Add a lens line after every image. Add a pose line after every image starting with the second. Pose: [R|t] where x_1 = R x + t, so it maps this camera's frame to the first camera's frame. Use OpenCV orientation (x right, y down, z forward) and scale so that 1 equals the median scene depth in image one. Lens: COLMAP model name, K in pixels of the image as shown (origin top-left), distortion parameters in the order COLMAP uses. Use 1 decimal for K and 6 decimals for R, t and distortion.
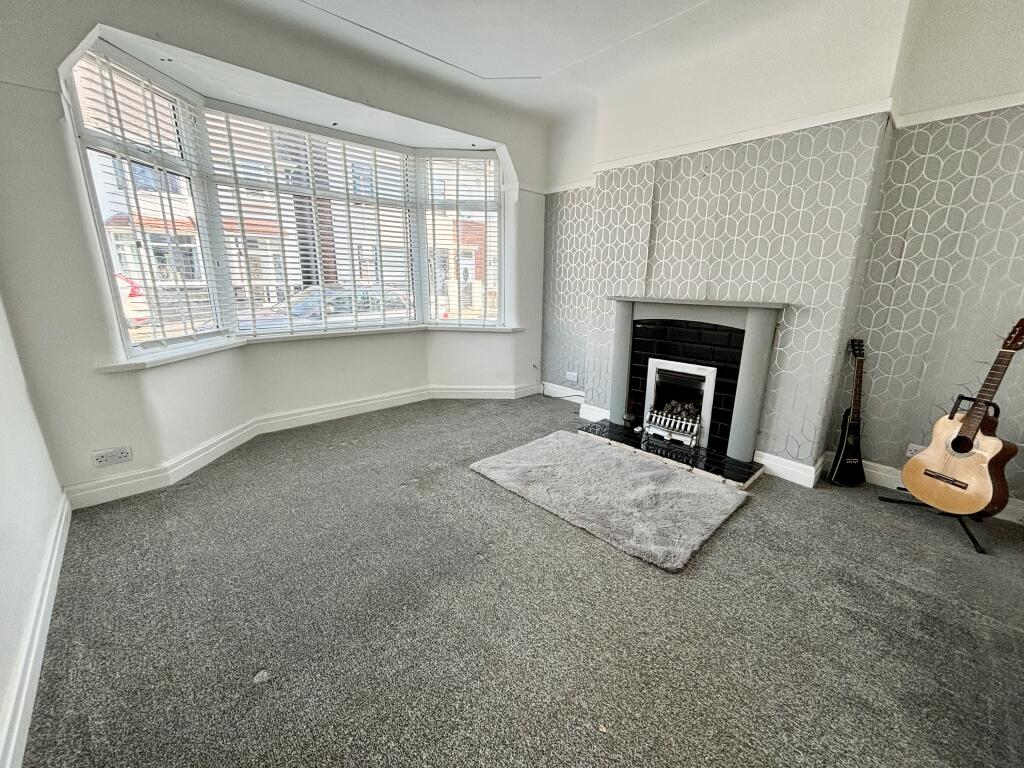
lens RADIAL K [[414.0, 0, 512.2], [0, 414.0, 381.8], [0, 0, 1]] dist [0.002311, 0.001303]
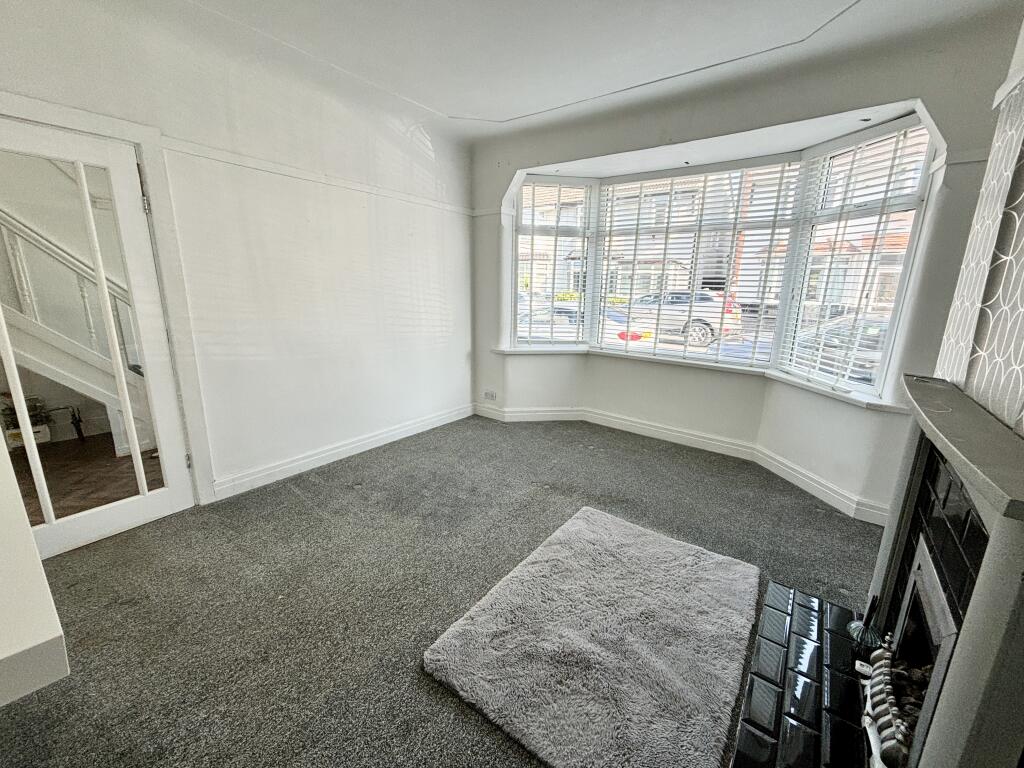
lens RADIAL K [[414.0, 0, 514.1], [0, 414.0, 385.0], [0, 0, 1]] dist [0.002311, 0.001303]
pose [[0.180027, 0.227144, -0.957077, 0.625063], [-0.259092, 0.949566, 0.176626, -0.165977], [0.948926, 0.216174, 0.229799, 0.474460]]
